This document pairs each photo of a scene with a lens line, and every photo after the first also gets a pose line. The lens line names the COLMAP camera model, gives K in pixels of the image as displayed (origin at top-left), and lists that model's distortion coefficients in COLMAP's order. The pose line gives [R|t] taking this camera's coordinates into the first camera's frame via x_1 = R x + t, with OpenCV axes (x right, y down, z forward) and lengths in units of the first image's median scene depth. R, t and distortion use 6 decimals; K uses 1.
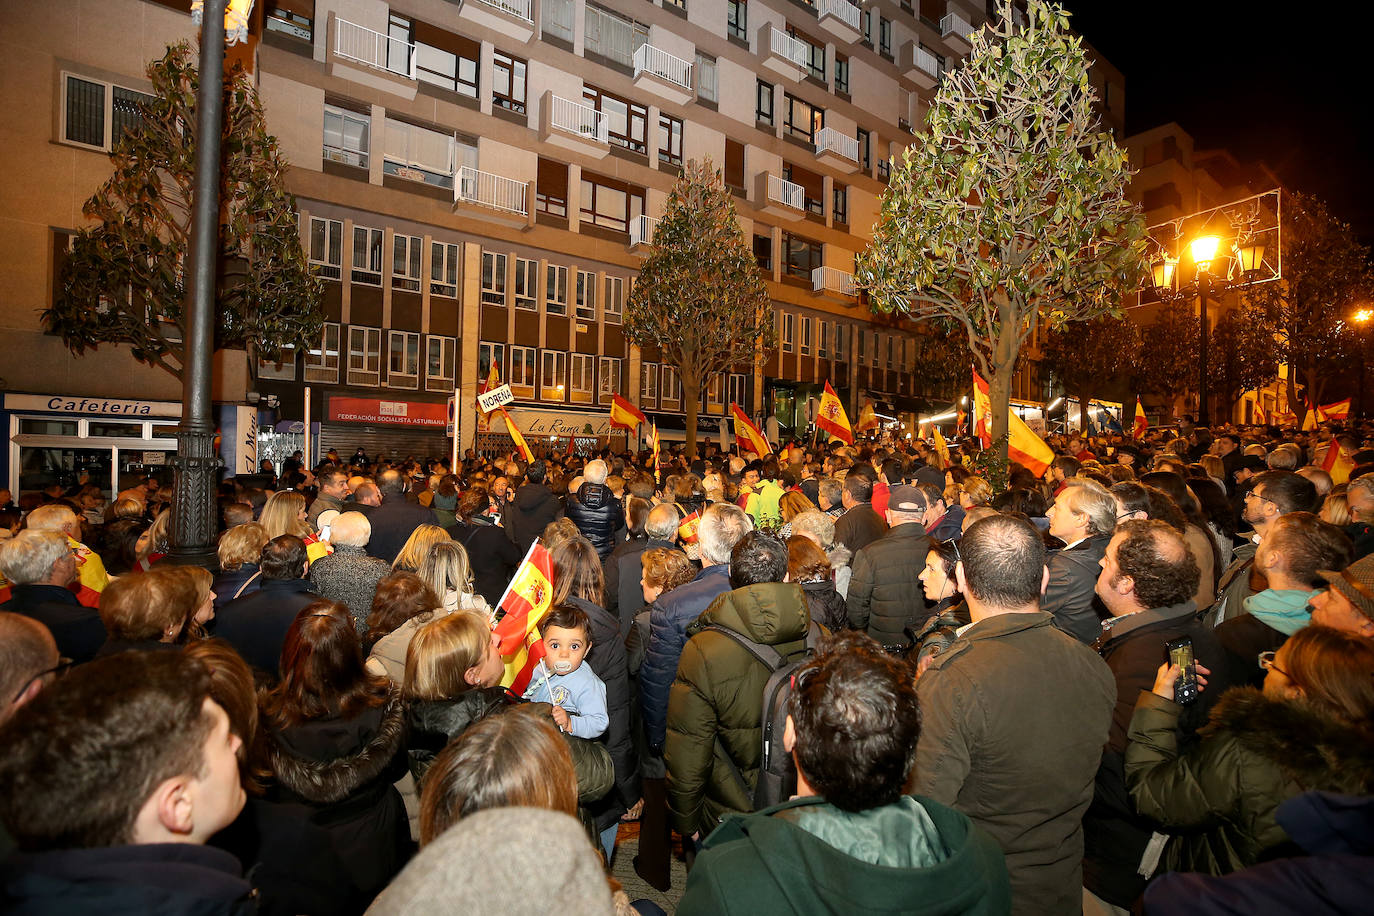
lens RADIAL K [[638.6, 0, 692.5], [0, 638.6, 466.2], [0, 0, 1]] dist [-0.025033, 0.006988]
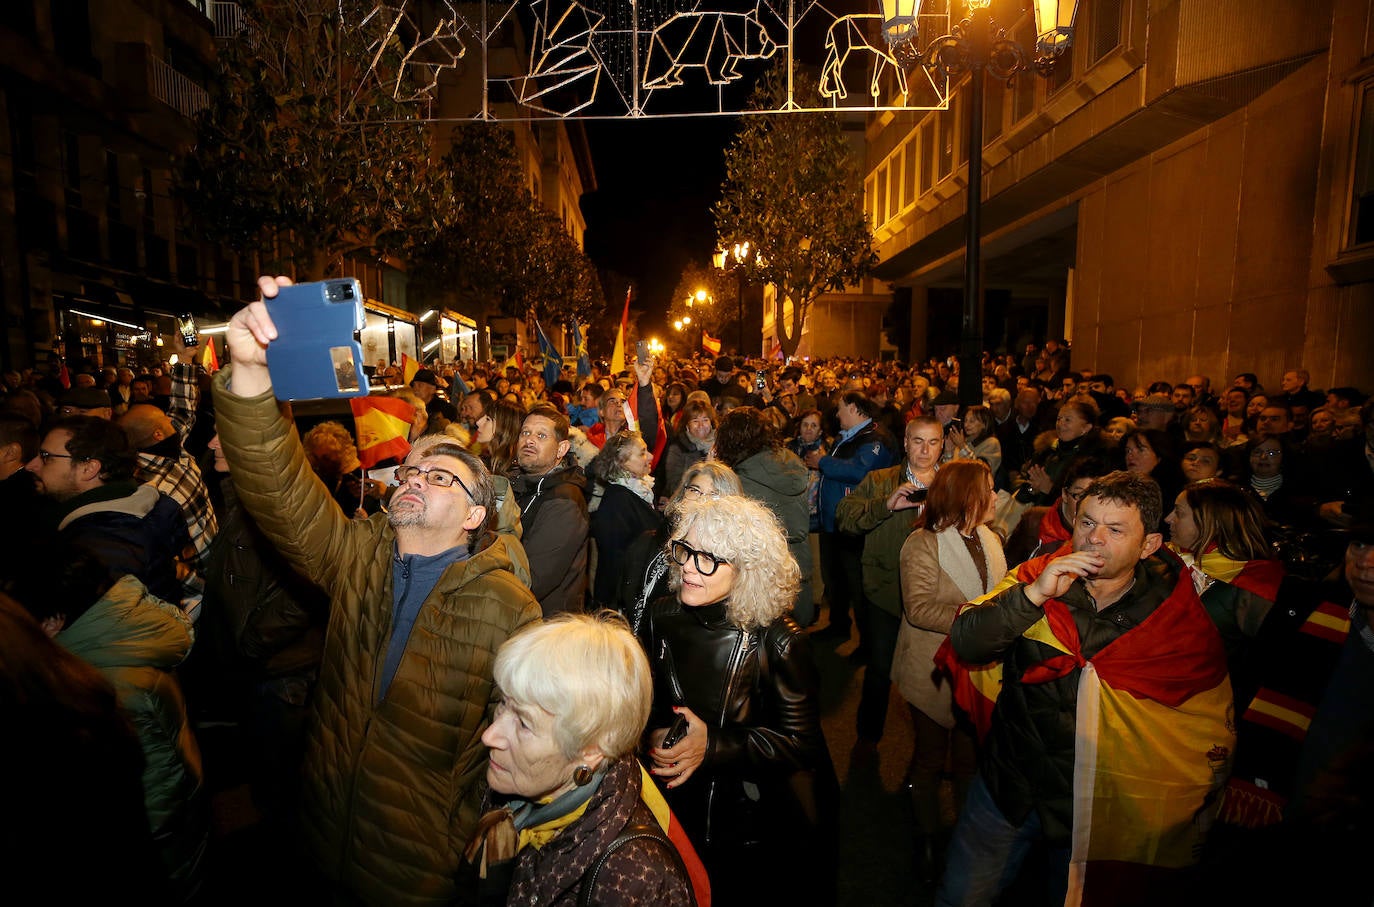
lens RADIAL K [[653.1, 0, 673.6], [0, 653.1, 460.6], [0, 0, 1]] dist [-0.024933, 0.006878]
pose [[0.553283, -0.095224, 0.827533, 0.127279], [0.009361, 0.994093, 0.108131, -0.020088], [-0.832941, -0.052080, 0.550906, 0.381832]]
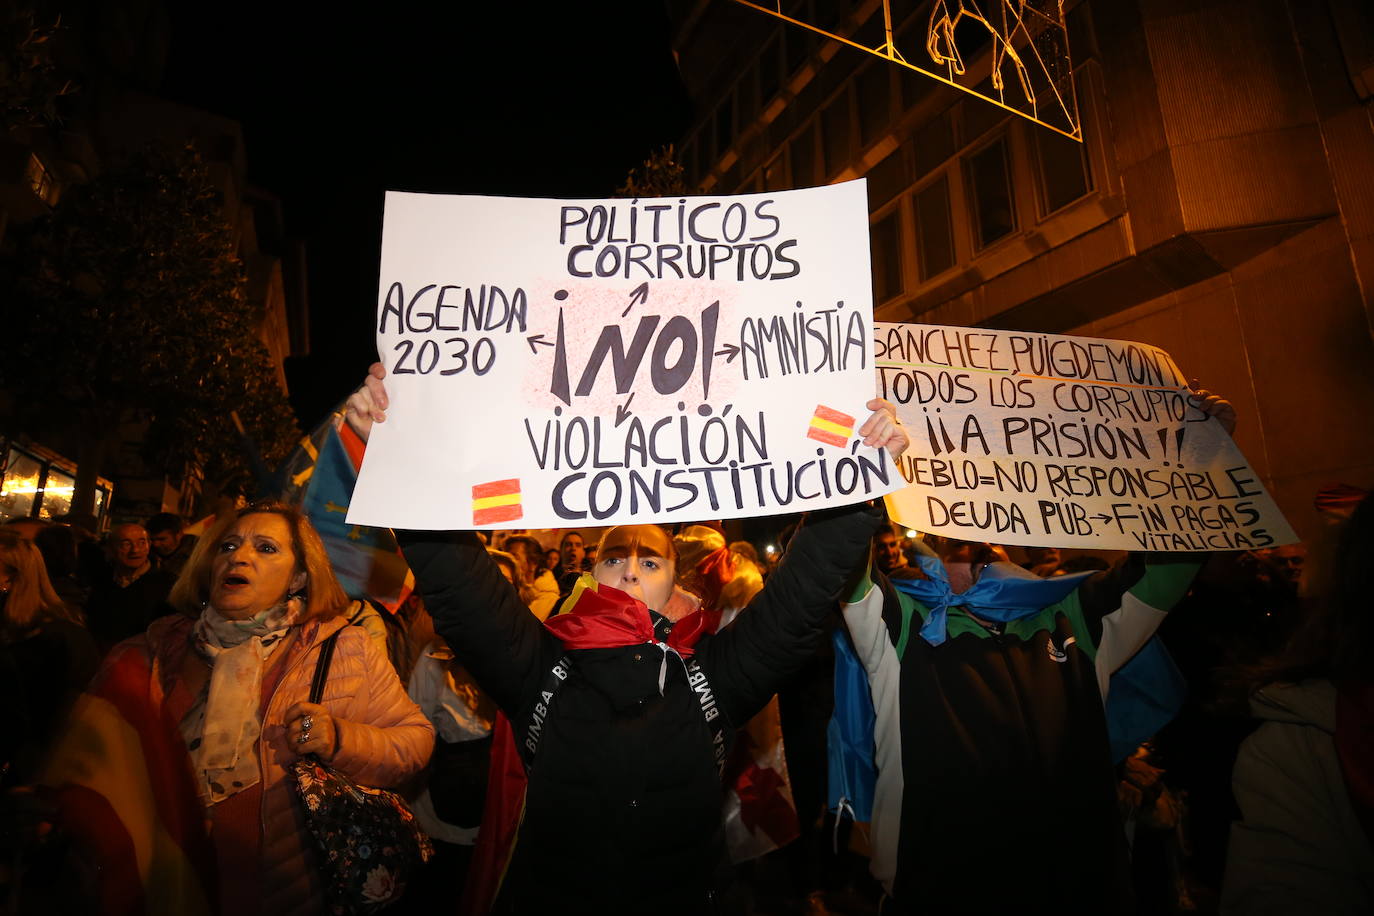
lens RADIAL K [[638.6, 0, 692.3], [0, 638.6, 462.2], [0, 0, 1]] dist [-0.025033, 0.006988]
pose [[0.113881, 0.198679, 0.973426, 0.253631], [-0.003423, 0.979873, -0.199595, -0.015807], [-0.993488, 0.019398, 0.112269, 0.517700]]
